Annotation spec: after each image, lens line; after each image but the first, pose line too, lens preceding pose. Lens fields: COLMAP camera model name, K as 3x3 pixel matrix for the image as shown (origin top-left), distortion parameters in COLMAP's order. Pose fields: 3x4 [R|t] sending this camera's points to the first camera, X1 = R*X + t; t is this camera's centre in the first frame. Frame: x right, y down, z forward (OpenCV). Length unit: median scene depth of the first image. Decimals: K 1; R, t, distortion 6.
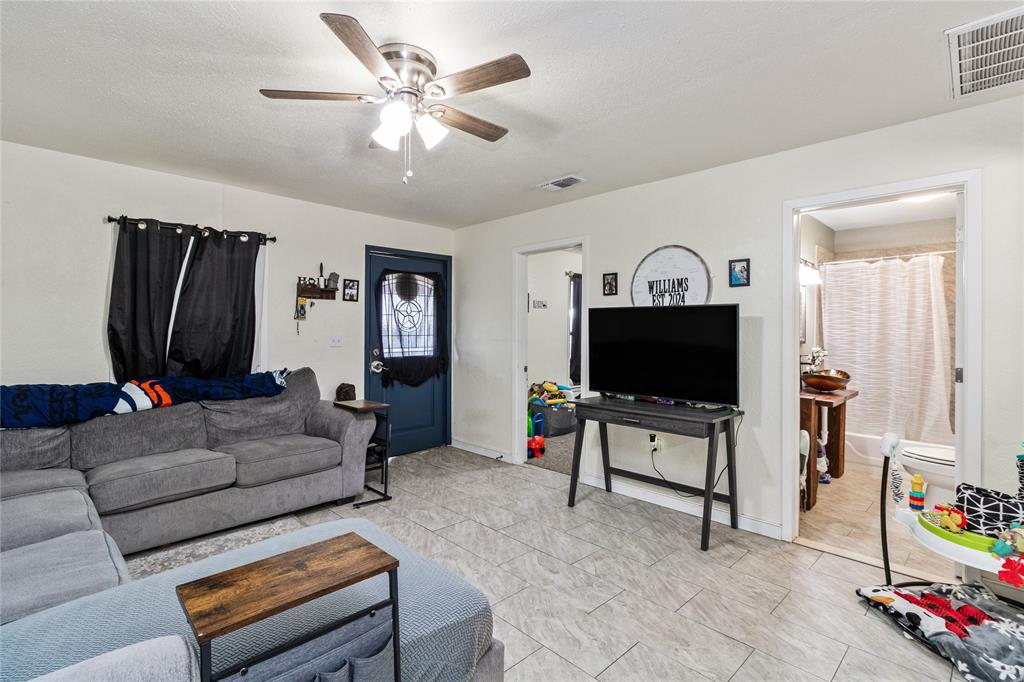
lens RADIAL K [[476.7, 0, 514.7], [0, 476.7, 332.8], [0, 0, 1]] dist [-0.001053, 0.000076]
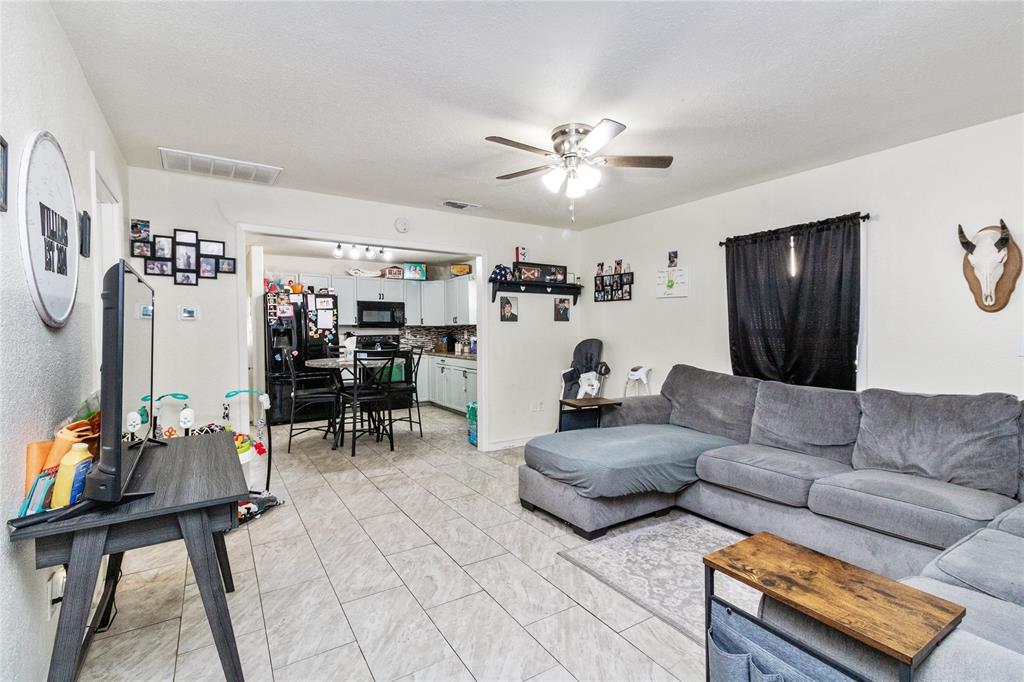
lens RADIAL K [[476.7, 0, 514.7], [0, 476.7, 332.8], [0, 0, 1]] dist [-0.001053, 0.000076]
pose [[-0.977331, -0.004815, 0.211664, -0.189247], [-0.002914, 0.999953, 0.009296, -0.000253], [-0.211699, 0.008469, -0.977298, 1.259986]]
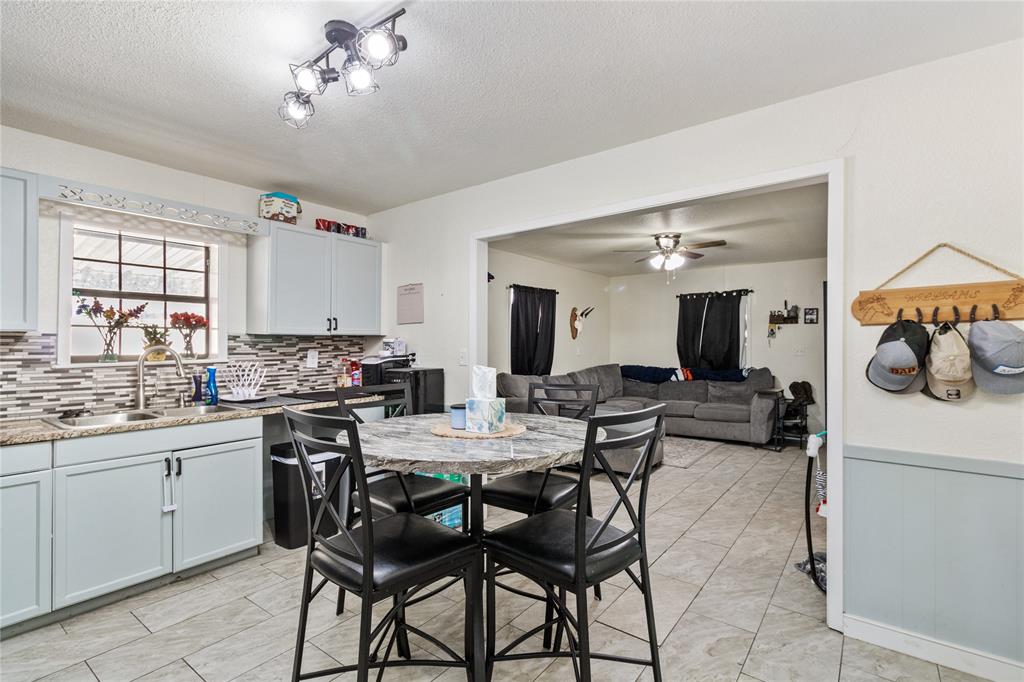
lens RADIAL K [[473.6, 0, 515.3], [0, 473.6, 348.7], [0, 0, 1]] dist [-0.000601, 0.000140]
pose [[0.139575, 0.001269, -0.990211, 1.093127], [-0.001305, 0.999999, 0.001097, 0.008401], [0.990211, 0.001139, 0.139576, -0.070515]]
